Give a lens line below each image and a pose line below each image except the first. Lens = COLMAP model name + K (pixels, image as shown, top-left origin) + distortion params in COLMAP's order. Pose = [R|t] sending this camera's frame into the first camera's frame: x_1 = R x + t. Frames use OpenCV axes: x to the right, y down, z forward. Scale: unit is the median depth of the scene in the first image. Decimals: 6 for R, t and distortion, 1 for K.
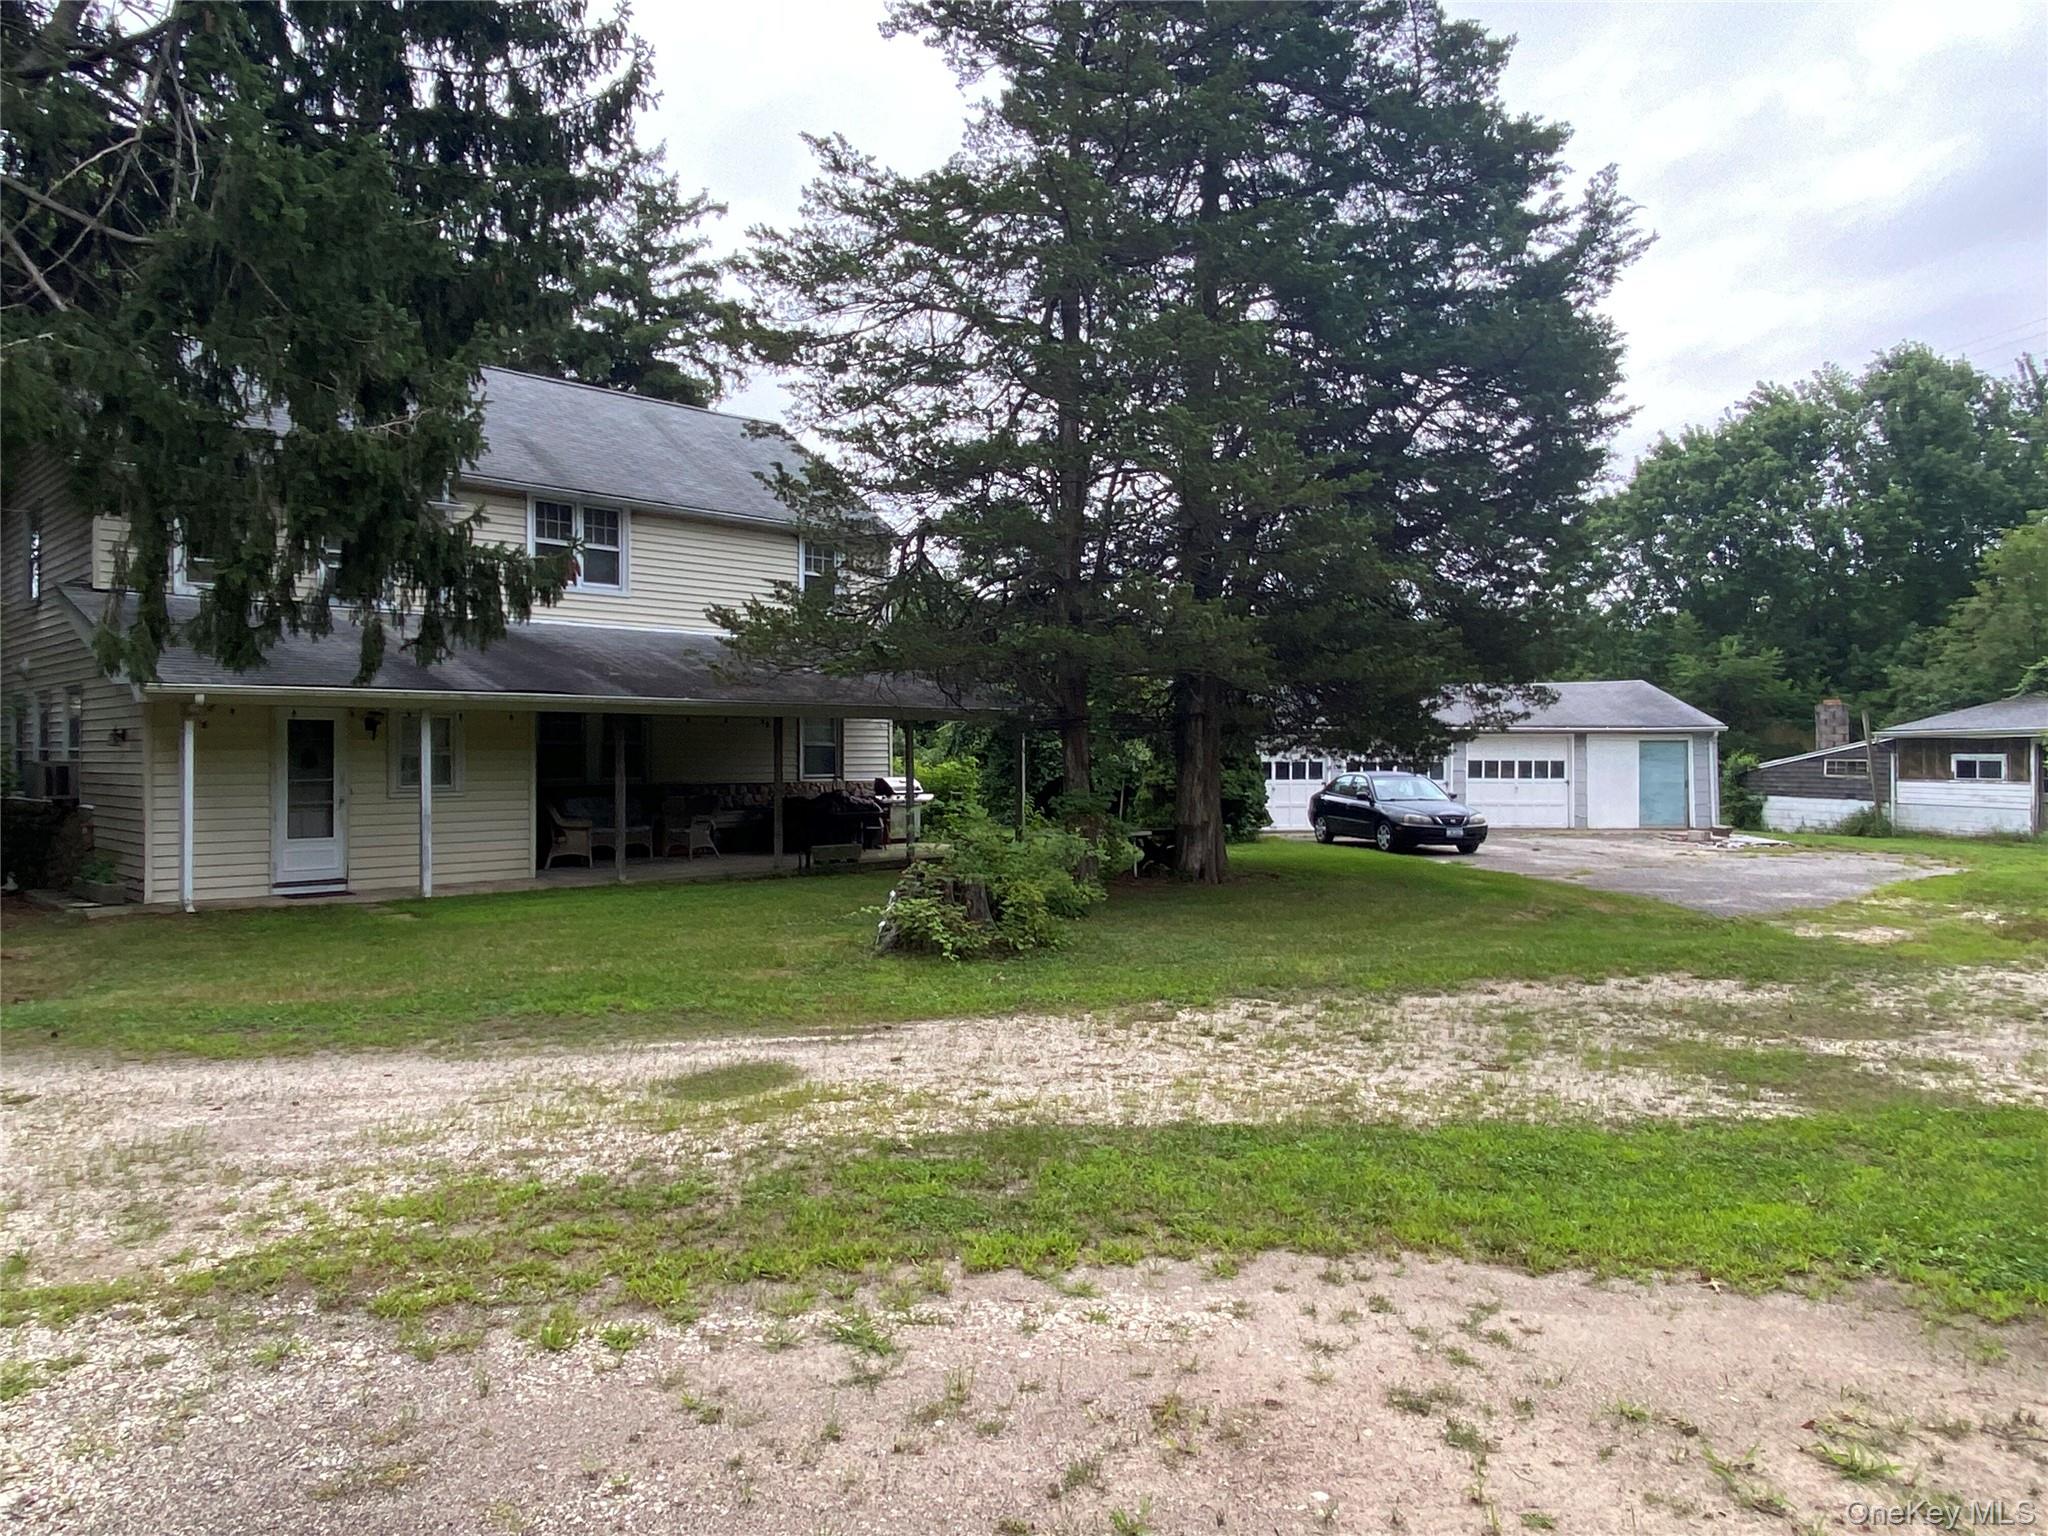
lens RADIAL K [[1382.7, 0, 1024.0], [0, 1382.7, 768.0], [0, 0, 1]] dist [-0.007057, -0.002816]
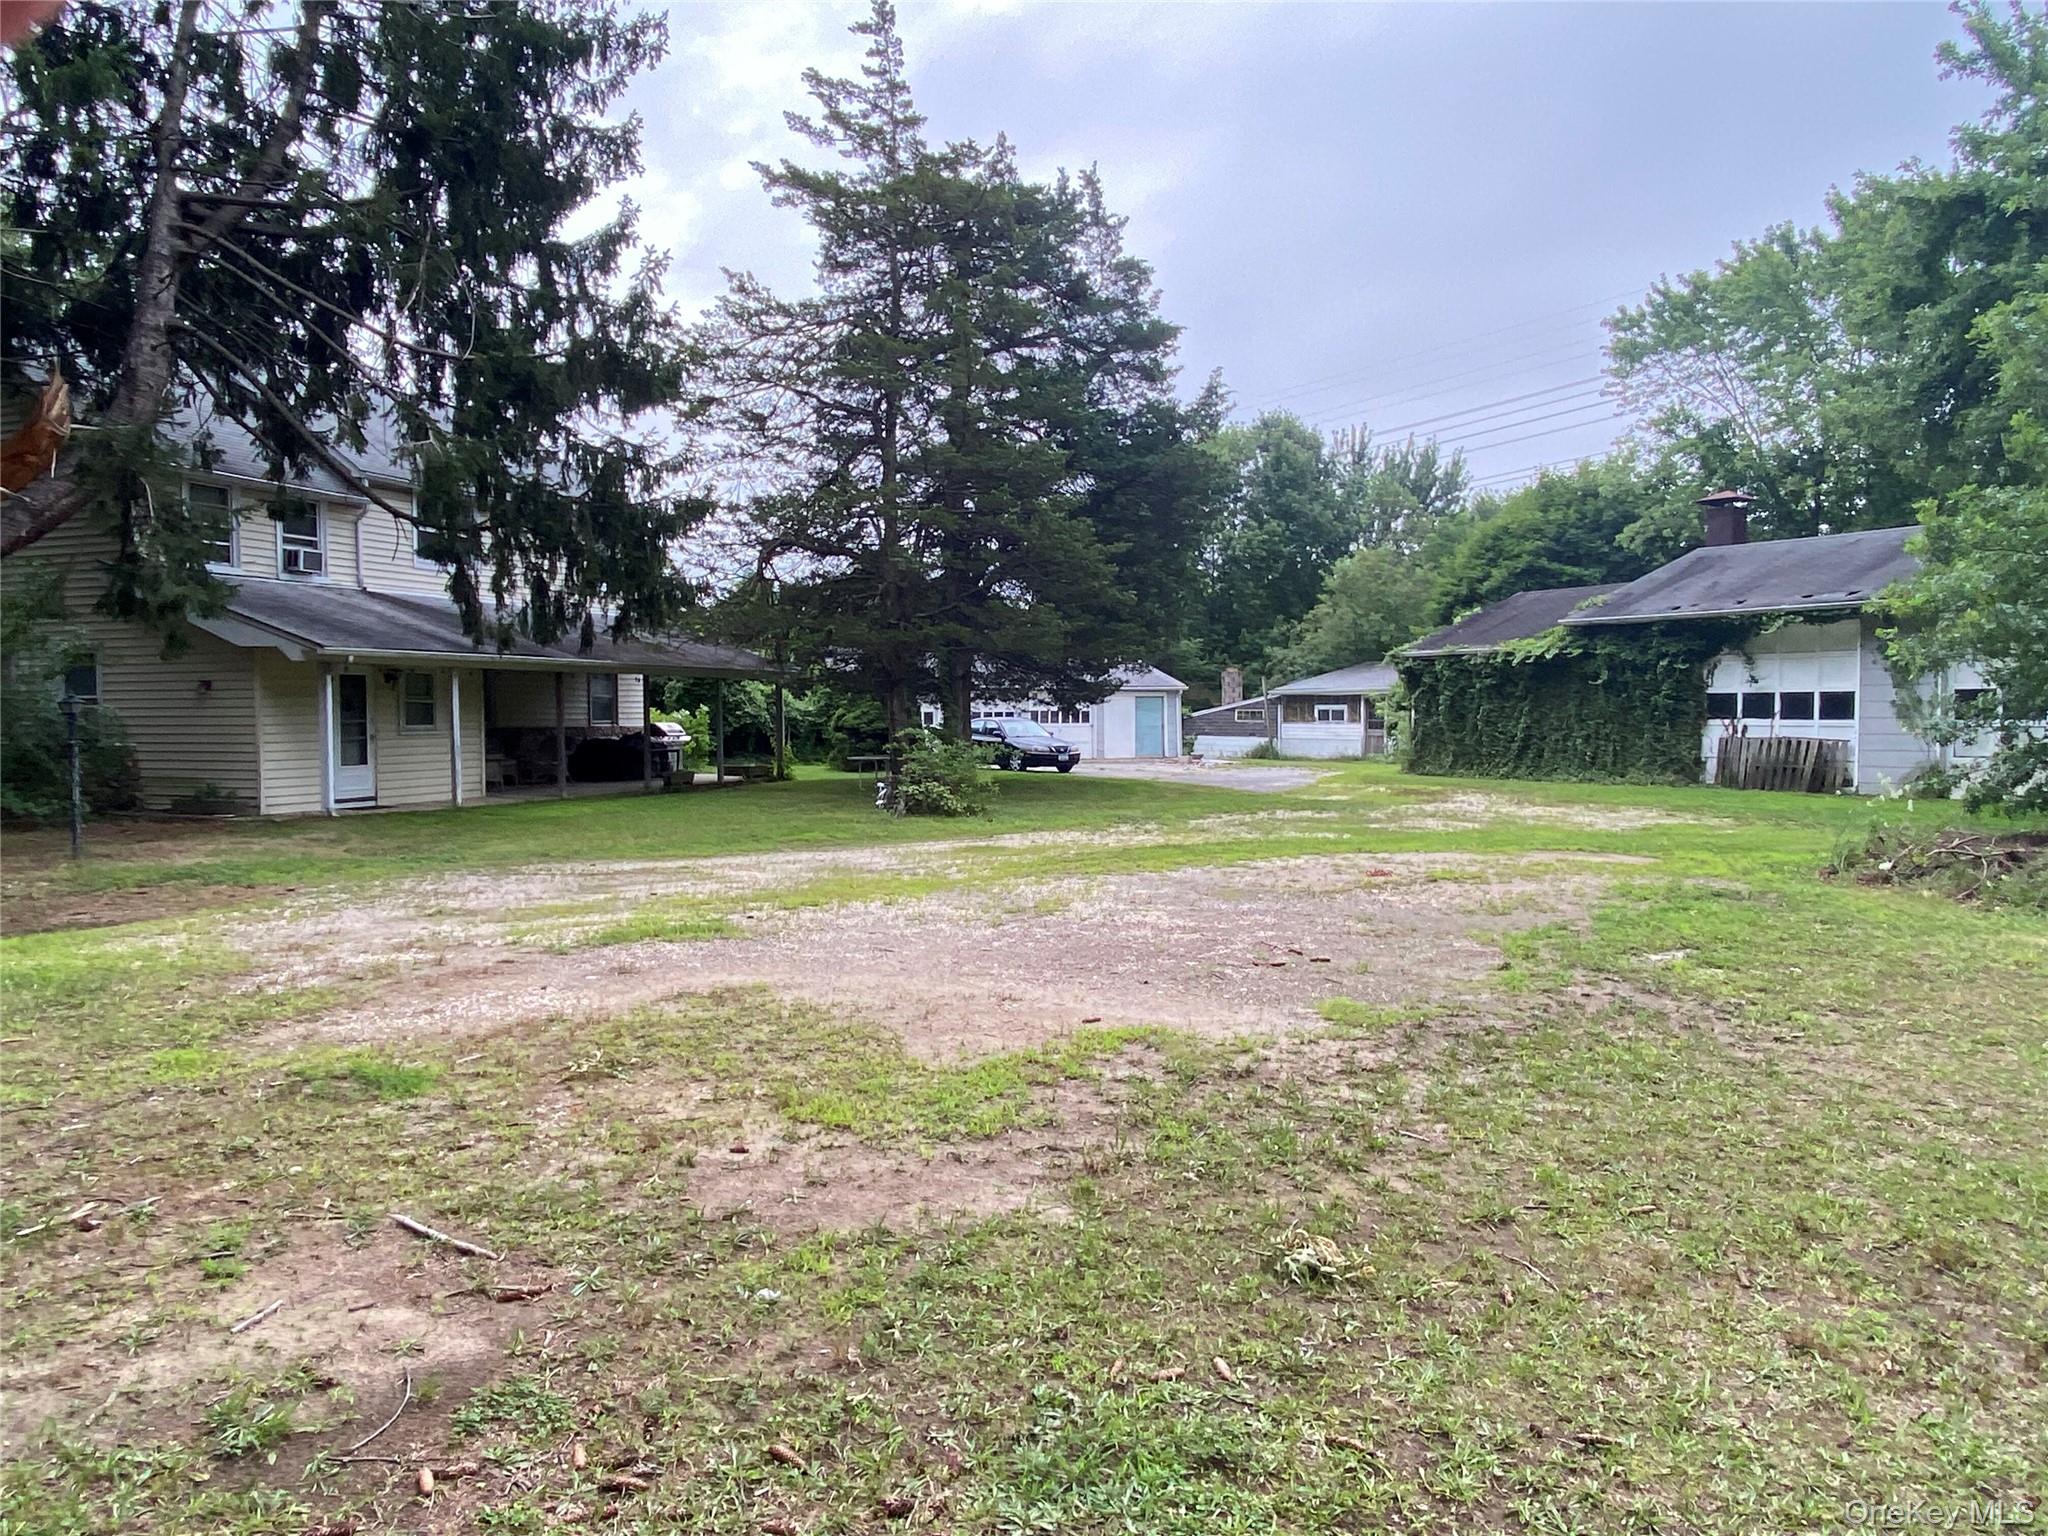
lens RADIAL K [[1358.9, 0, 1023.2], [0, 1358.9, 822.6], [0, 0, 1]] dist [0.070543, -0.000602]
pose [[0.905288, -0.036820, 0.423200, -0.440829], [0.006725, 0.997354, 0.072387, 0.012593], [-0.424745, -0.062685, 0.903140, -0.399285]]
